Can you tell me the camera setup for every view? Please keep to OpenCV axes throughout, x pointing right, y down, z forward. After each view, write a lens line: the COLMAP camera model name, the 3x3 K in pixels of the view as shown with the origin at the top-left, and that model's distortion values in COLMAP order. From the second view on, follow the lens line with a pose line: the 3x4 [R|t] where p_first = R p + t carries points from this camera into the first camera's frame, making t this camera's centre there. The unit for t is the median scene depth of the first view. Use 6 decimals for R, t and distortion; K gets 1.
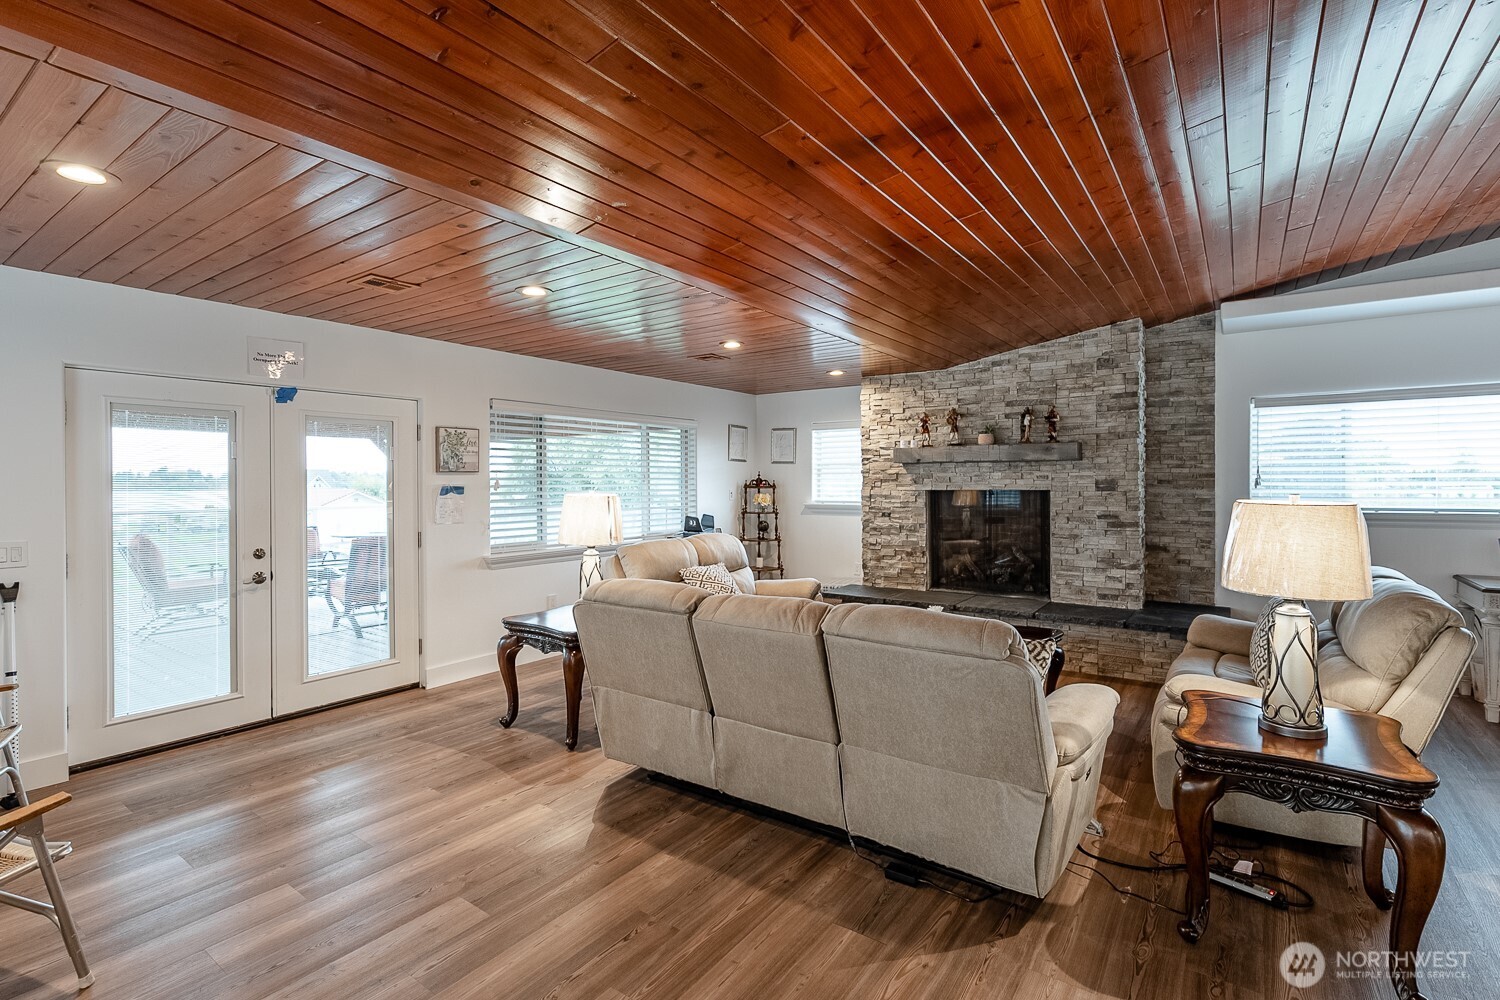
lens RADIAL K [[702.2, 0, 750.9], [0, 702.2, 491.8], [0, 0, 1]] dist [0.000415, 0.000694]
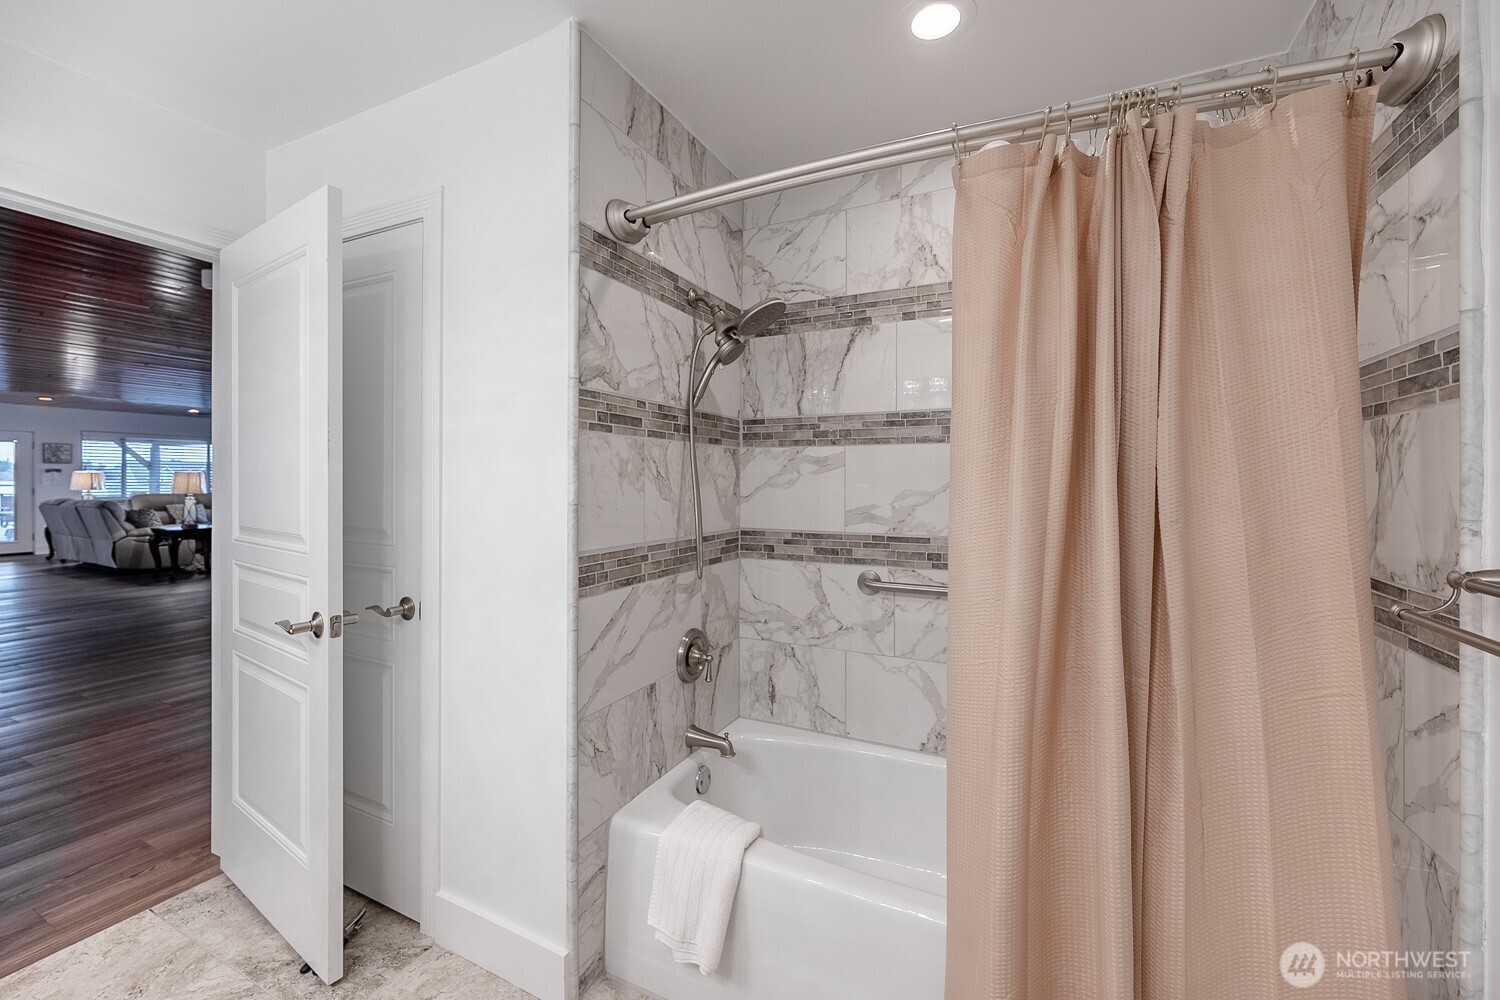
lens RADIAL K [[608.4, 0, 750.8], [0, 608.4, 490.9], [0, 0, 1]] dist [-0.000367, 0.000793]
pose [[0.987445, 0.006692, 0.157822, 1.370736], [-0.007336, 0.999967, 0.003500, 0.037060], [-0.157793, -0.004614, 0.987461, -1.206031]]
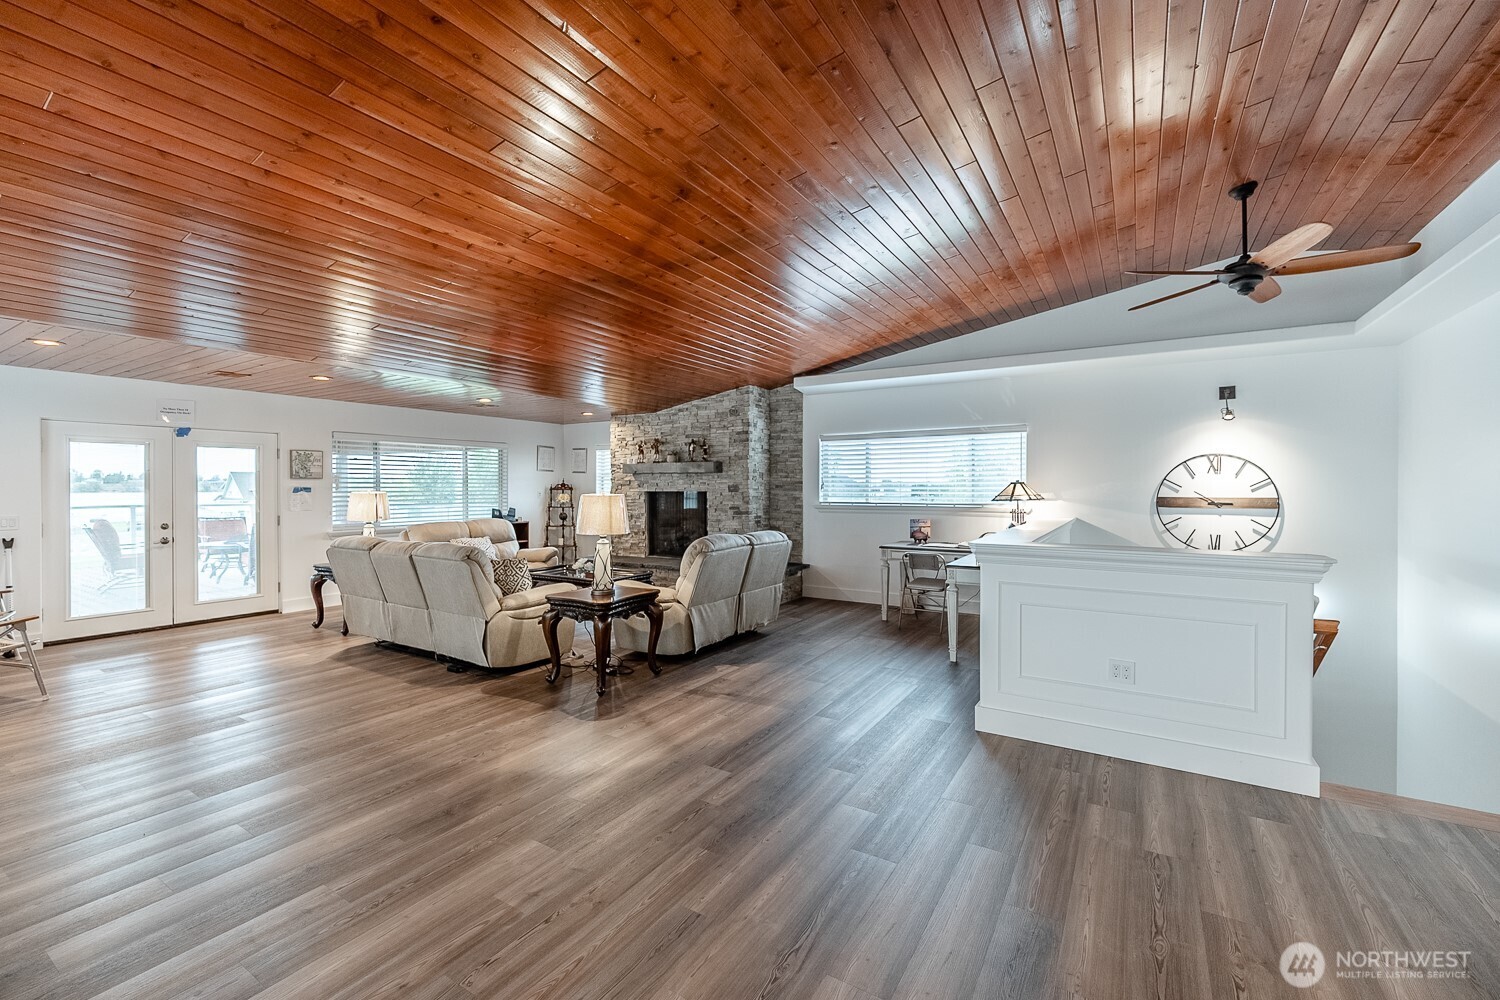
lens RADIAL K [[630.4, 0, 748.5], [0, 630.4, 493.8], [0, 0, 1]] dist [-0.001348, 0.000211]
pose [[0.998178, 0.004018, 0.060211, 0.447472], [-0.003867, 0.999989, -0.002615, 0.006204], [-0.060221, 0.002378, 0.998182, -0.436881]]
